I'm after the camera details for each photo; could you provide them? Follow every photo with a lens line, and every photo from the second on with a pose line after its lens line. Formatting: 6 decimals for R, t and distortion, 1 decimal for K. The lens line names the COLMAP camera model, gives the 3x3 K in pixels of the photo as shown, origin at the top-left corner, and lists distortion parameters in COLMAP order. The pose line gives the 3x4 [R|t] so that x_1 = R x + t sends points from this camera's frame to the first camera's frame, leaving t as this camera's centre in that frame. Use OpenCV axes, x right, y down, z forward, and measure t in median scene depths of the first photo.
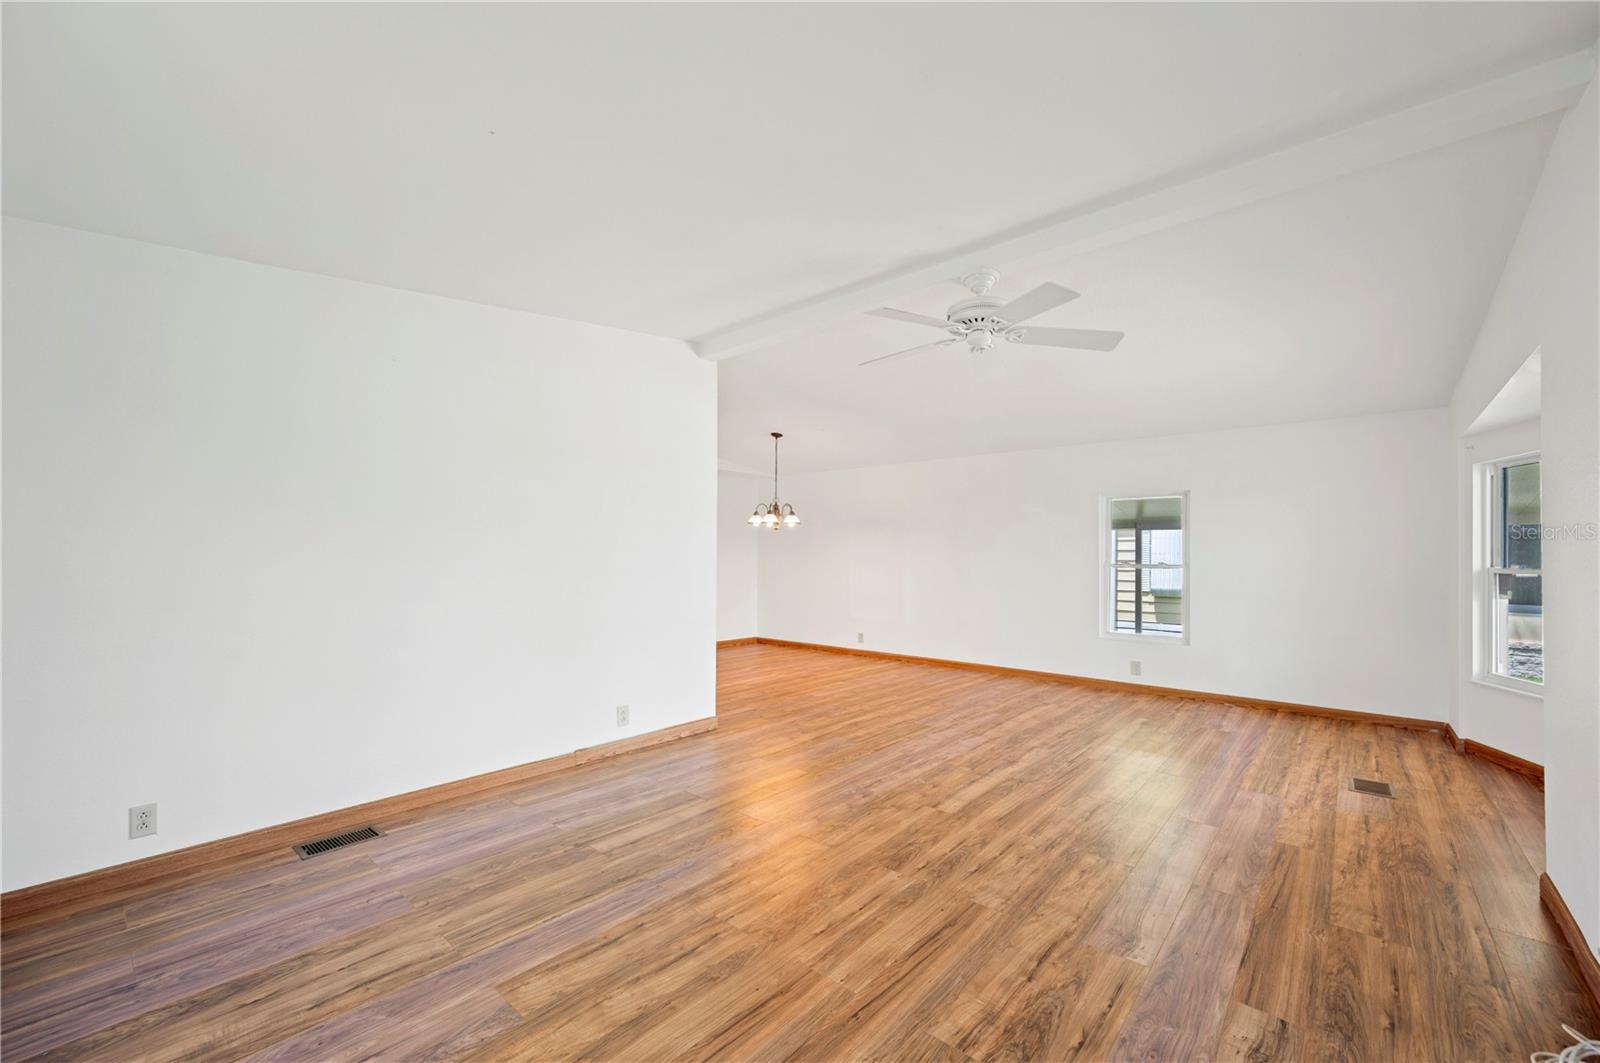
lens RADIAL K [[631.5, 0, 809.8], [0, 631.5, 542.4], [0, 0, 1]] dist [0.002227, 0.000680]
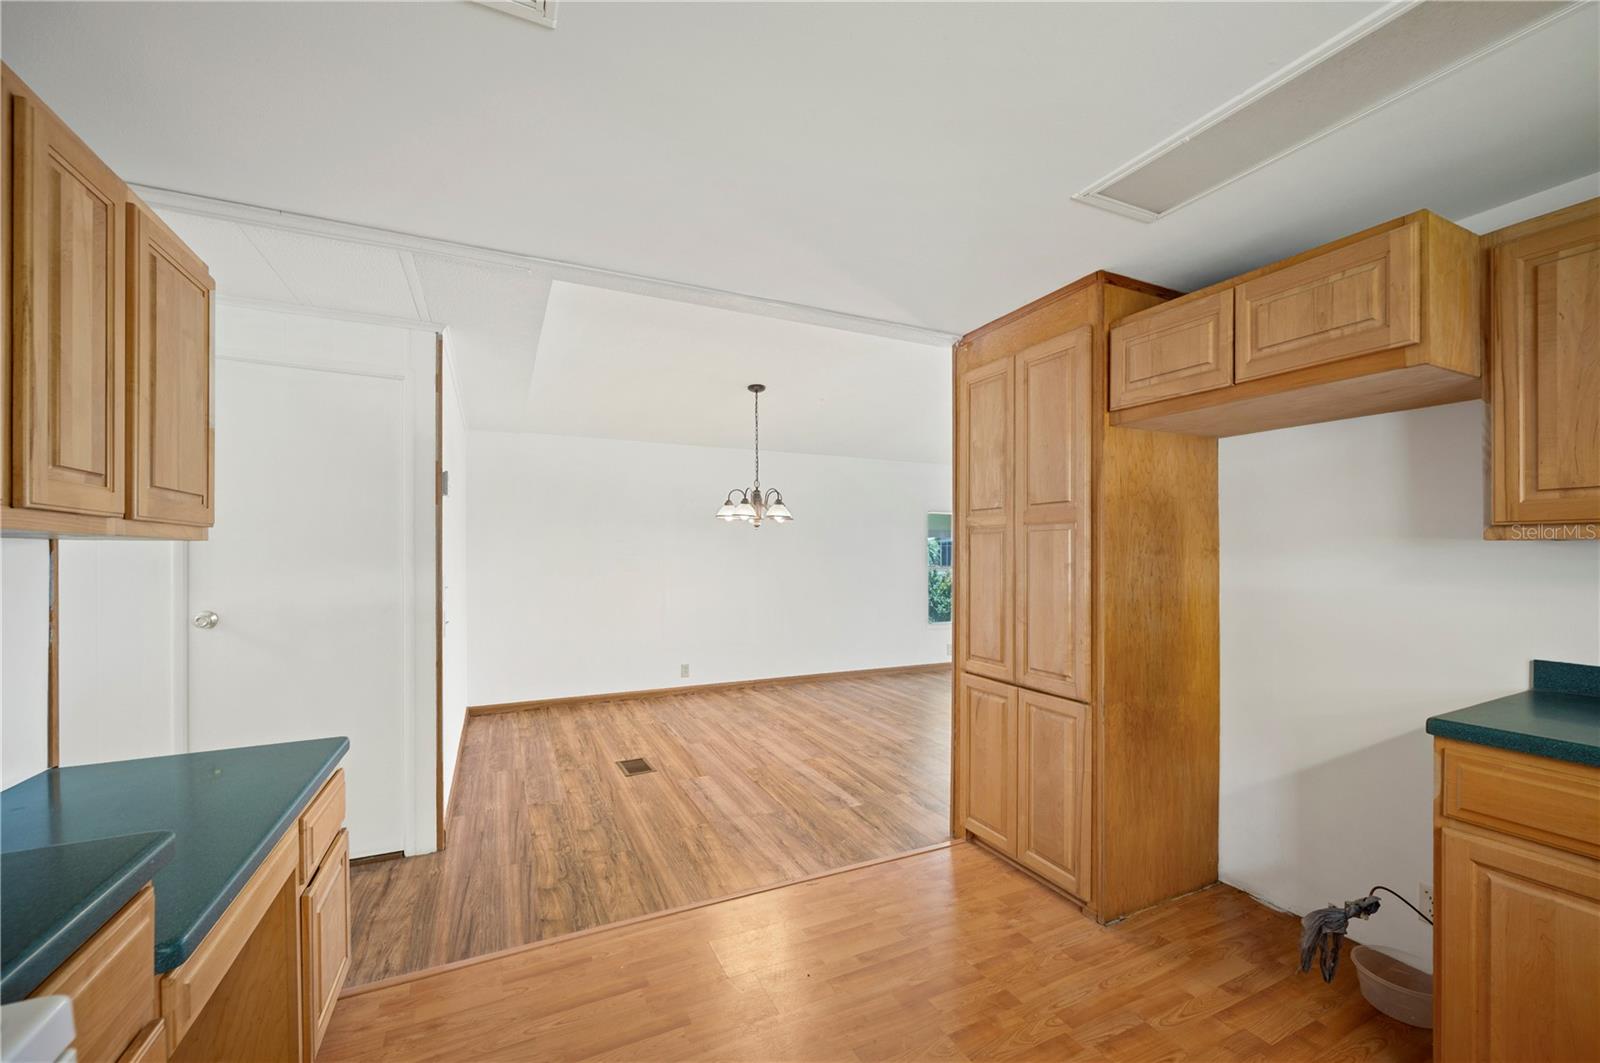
lens RADIAL K [[631.5, 0, 793.1], [0, 631.5, 546.2], [0, 0, 1]] dist [0.002227, 0.000680]
pose [[0.426058, -0.002632, 0.904692, -1.189122], [0.002815, 0.999995, 0.001583, -0.000670], [-0.904691, 0.001872, 0.426063, 1.215652]]
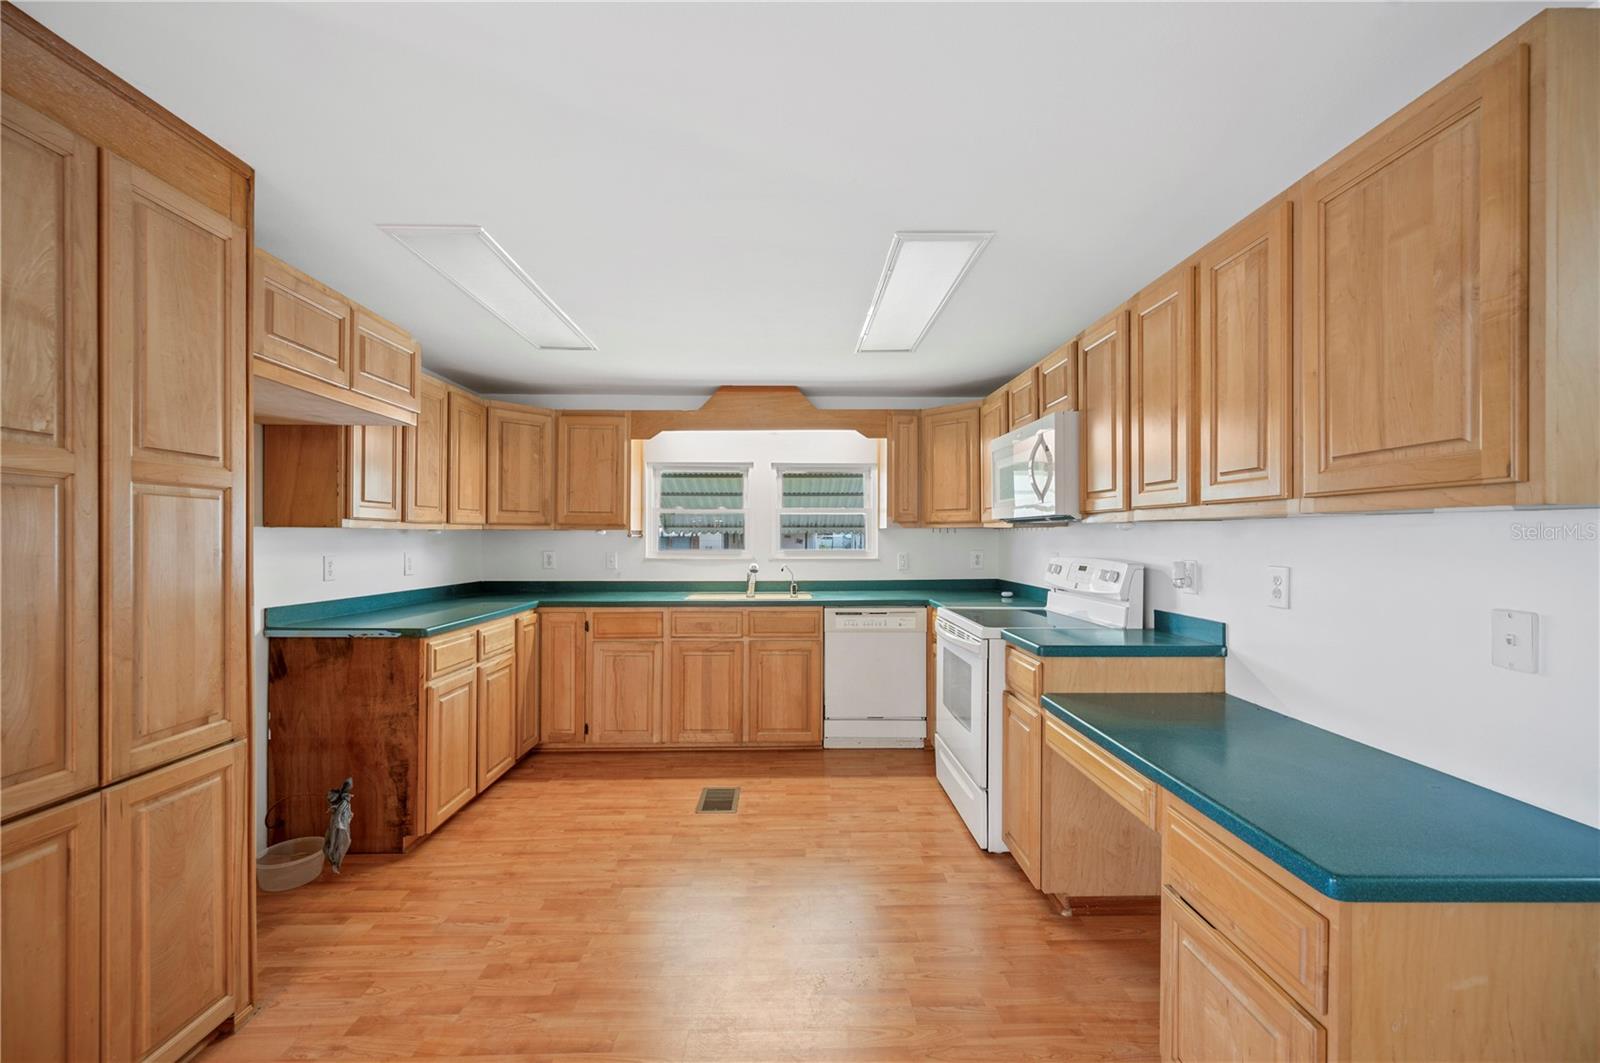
lens RADIAL K [[631.5, 0, 803.9], [0, 631.5, 536.4], [0, 0, 1]] dist [0.002227, 0.000680]
pose [[-0.754392, -0.009036, -0.656362, -0.488925], [-0.000463, 0.999912, -0.013233, 0.016236], [0.656424, -0.009679, -0.754330, 1.853494]]
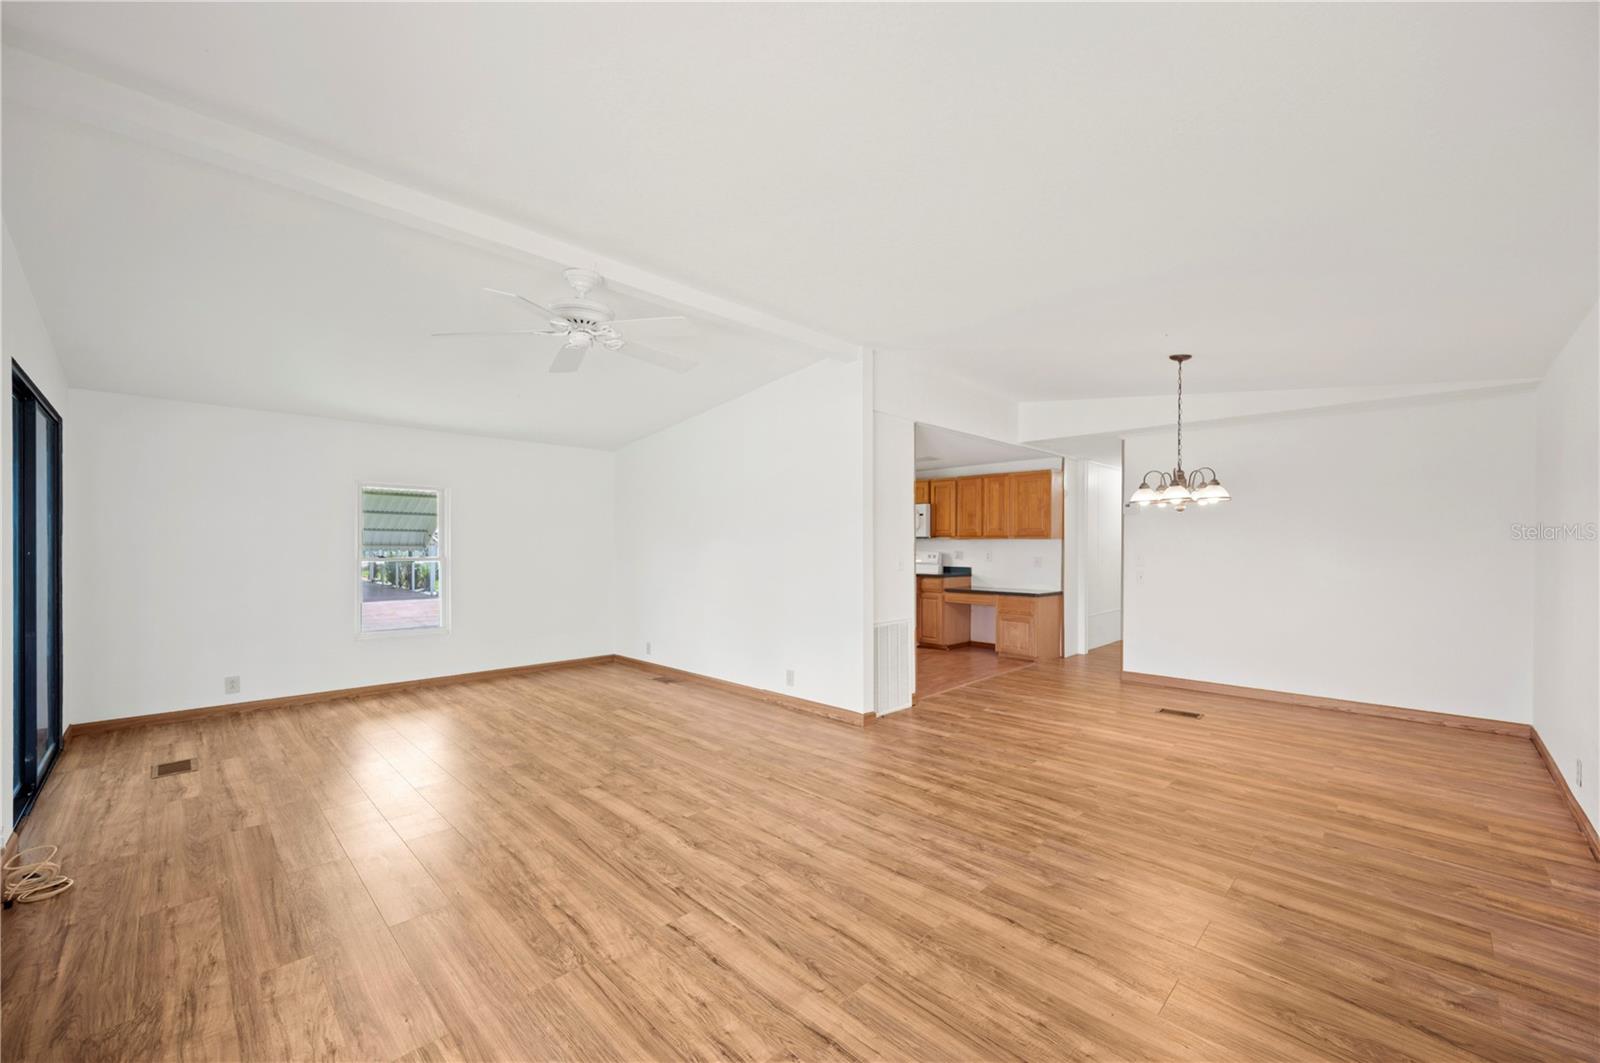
lens RADIAL K [[631.5, 0, 797.4], [0, 631.5, 538.9], [0, 0, 1]] dist [0.002227, 0.000680]
pose [[-0.079280, -0.013945, -0.996755, 1.077952], [0.021615, 0.999643, -0.015704, 0.013691], [0.996618, -0.022790, -0.078950, 1.228805]]
